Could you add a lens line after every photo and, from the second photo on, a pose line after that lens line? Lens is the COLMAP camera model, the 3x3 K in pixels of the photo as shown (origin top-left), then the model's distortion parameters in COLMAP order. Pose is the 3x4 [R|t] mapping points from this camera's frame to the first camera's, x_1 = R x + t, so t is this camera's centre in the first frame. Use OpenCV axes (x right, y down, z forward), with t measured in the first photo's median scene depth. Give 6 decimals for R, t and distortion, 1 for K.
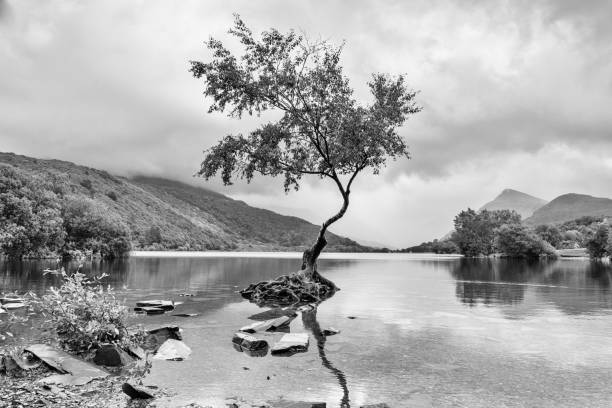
lens RADIAL K [[454.9, 0, 306.0], [0, 454.9, 204.0], [0, 0, 1]] dist [-0.001293, 0.002445]
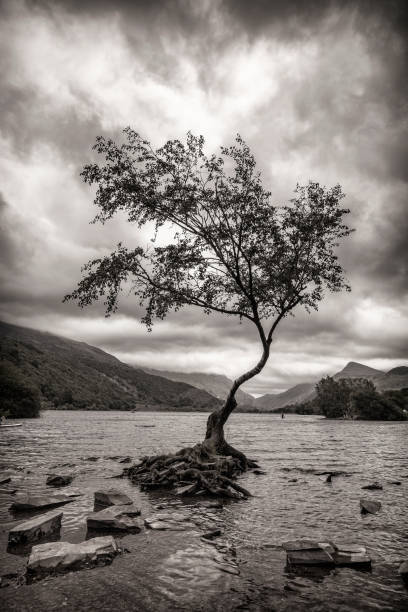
lens RADIAL K [[357.6, 0, 204.0], [0, 357.6, 306.0], [0, 0, 1]] dist [0.001817, 0.000468]
pose [[0.999415, 0.015987, 0.030222, -0.044614], [-0.010213, 0.983184, -0.182332, 0.031155], [-0.032628, 0.181917, 0.982772, 0.368840]]
